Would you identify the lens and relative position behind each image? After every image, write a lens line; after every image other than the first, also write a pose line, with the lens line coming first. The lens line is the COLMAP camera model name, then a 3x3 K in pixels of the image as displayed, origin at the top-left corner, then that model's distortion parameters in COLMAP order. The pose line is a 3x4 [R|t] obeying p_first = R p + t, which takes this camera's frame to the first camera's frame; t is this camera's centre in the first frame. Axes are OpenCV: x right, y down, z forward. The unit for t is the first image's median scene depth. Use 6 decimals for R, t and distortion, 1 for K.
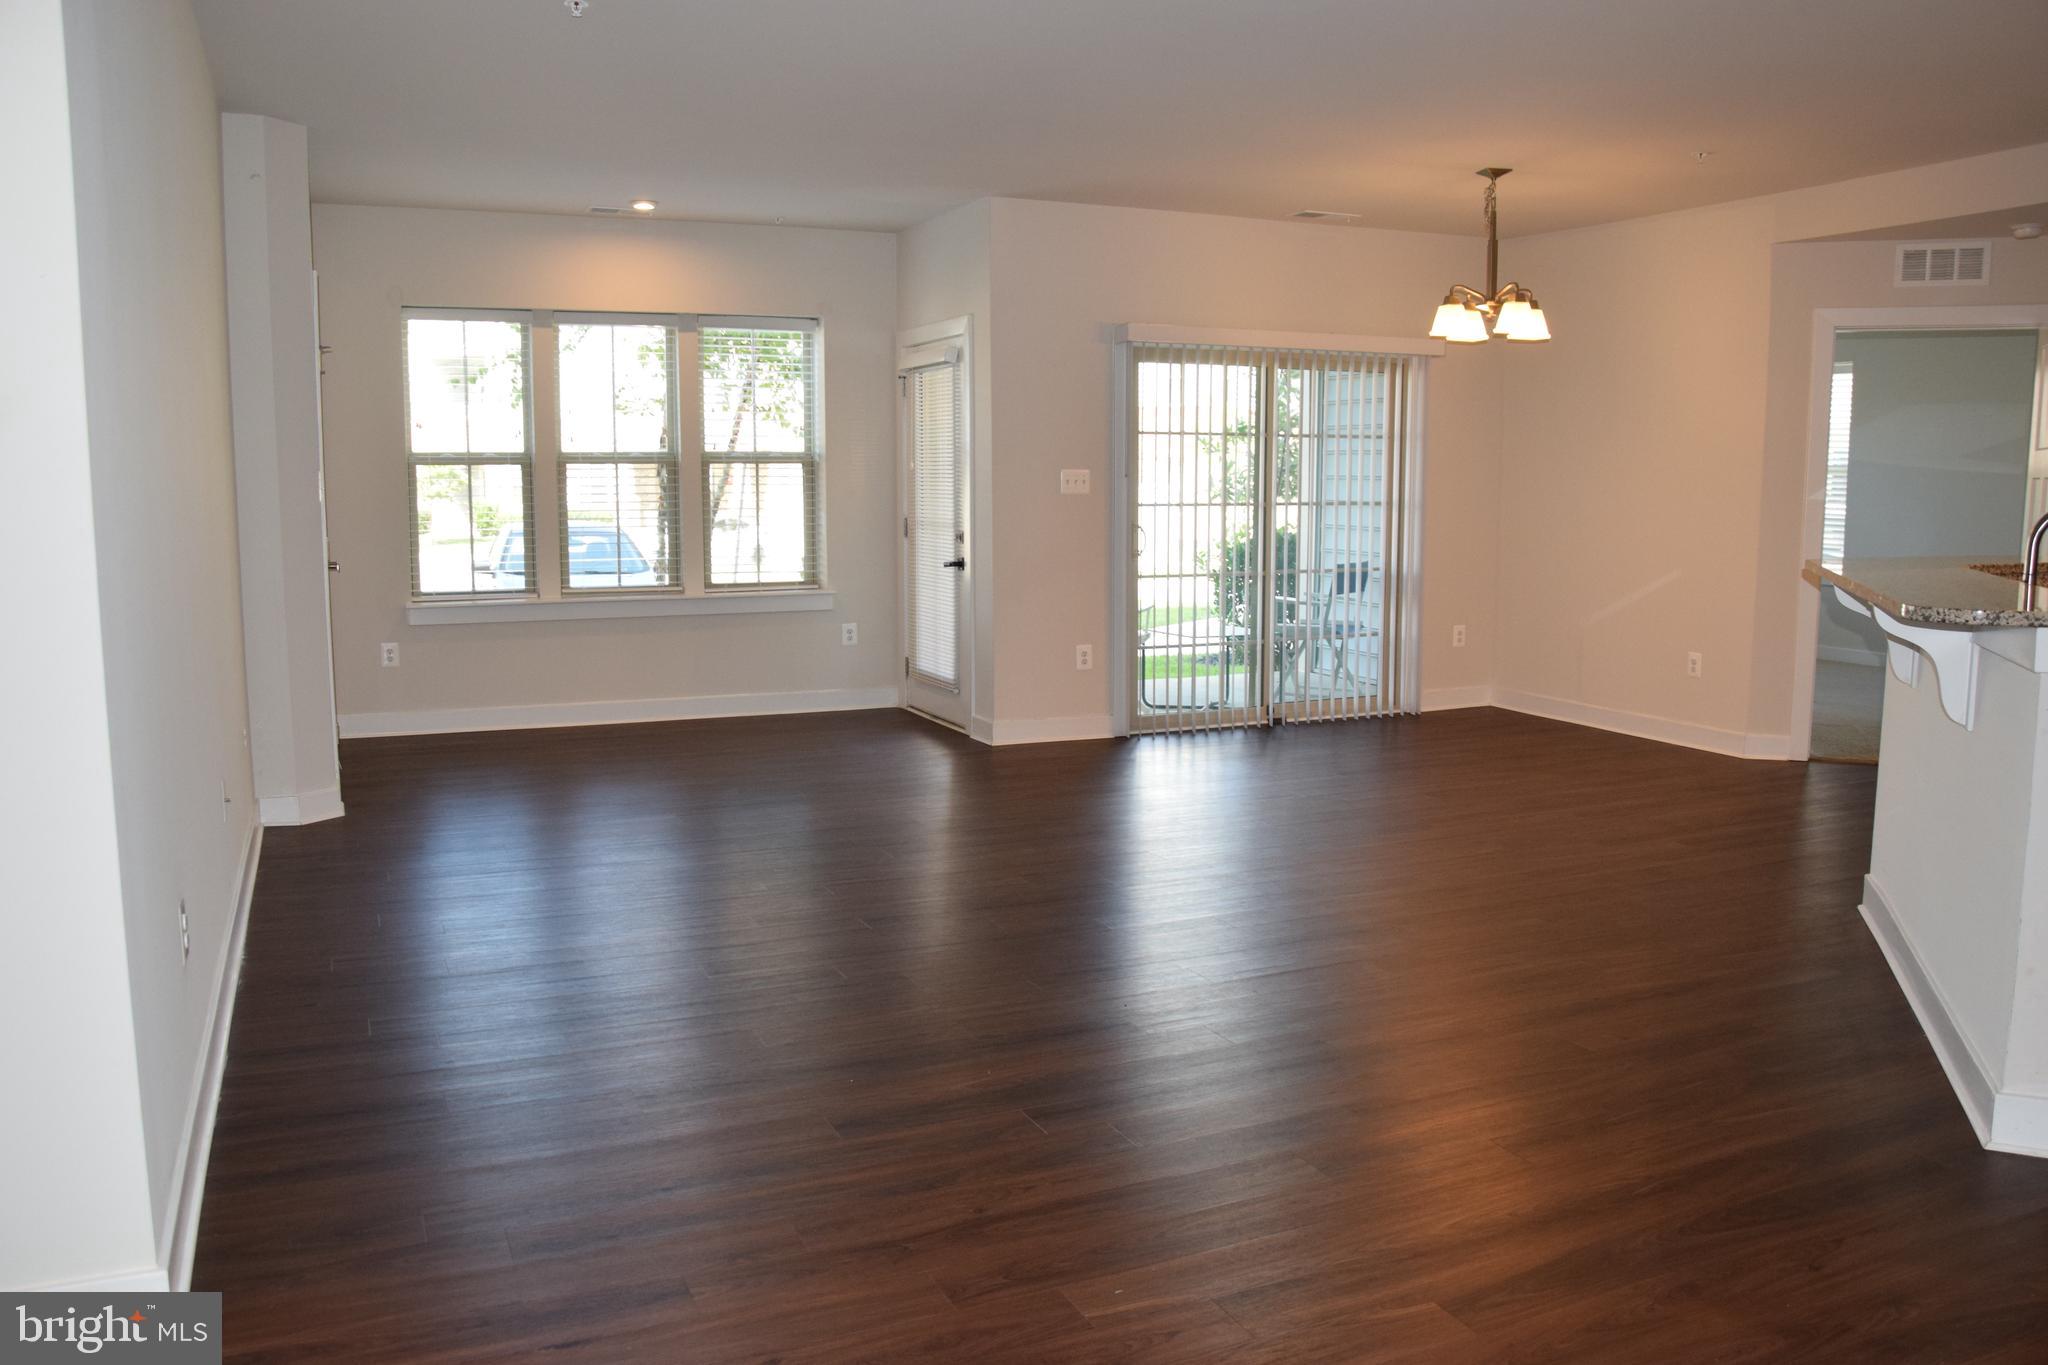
lens RADIAL K [[1721.7, 0, 1022.6], [0, 1721.7, 693.0], [0, 0, 1]] dist [-0.011951, 0.000871]
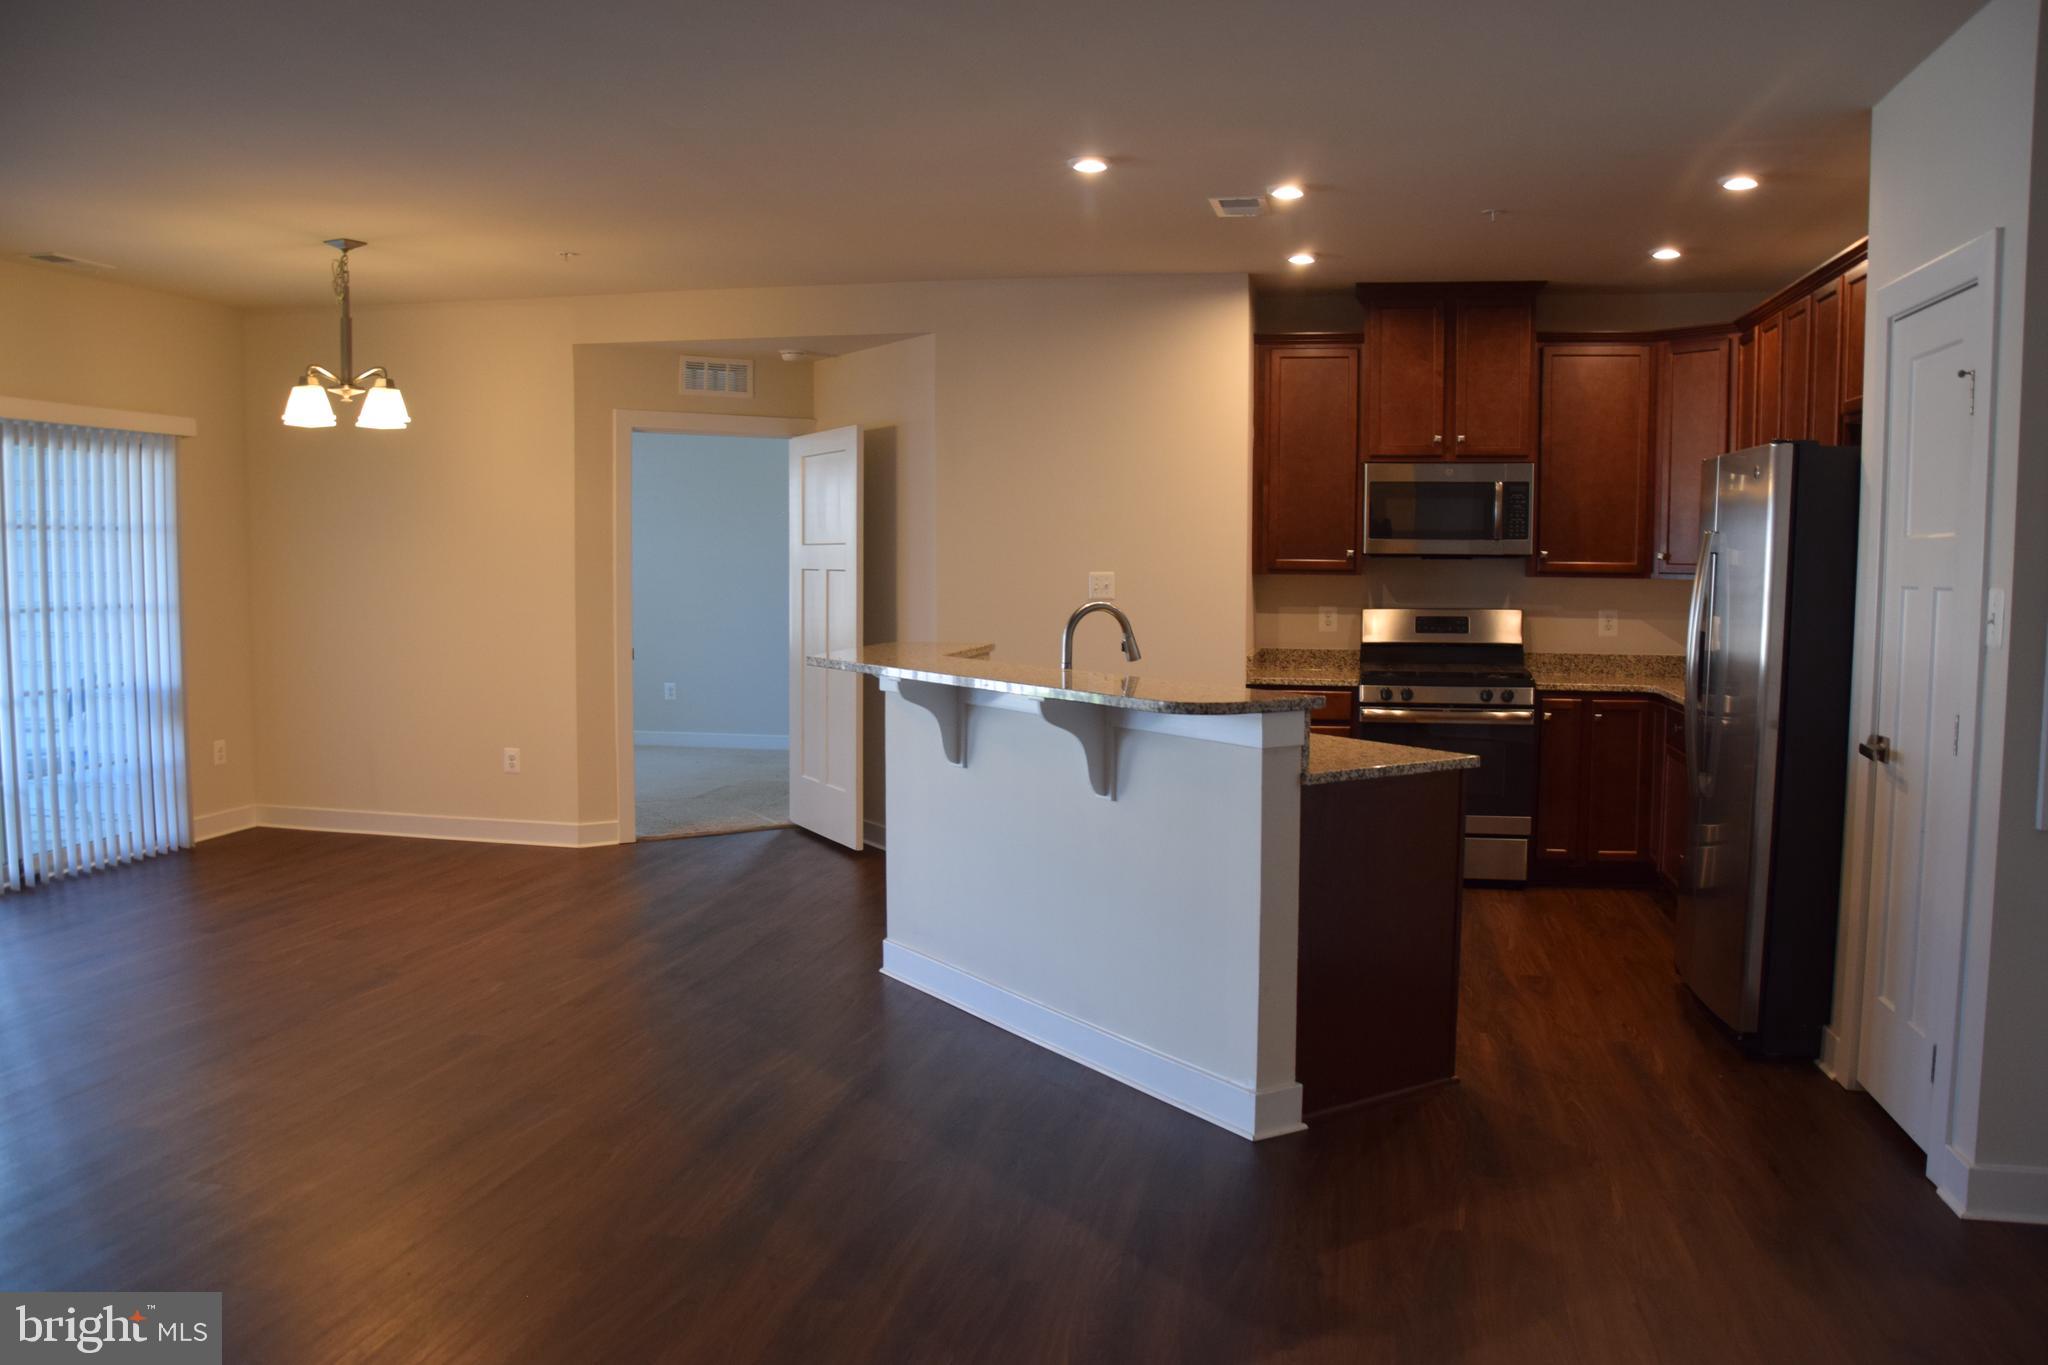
lens RADIAL K [[1721.7, 0, 1022.6], [0, 1721.7, 693.0], [0, 0, 1]] dist [-0.011951, 0.000871]
pose [[0.645061, -0.068401, 0.761064, -0.190574], [0.102724, 0.994707, 0.002333, -0.030595], [-0.757195, 0.076675, 0.648673, 0.150619]]
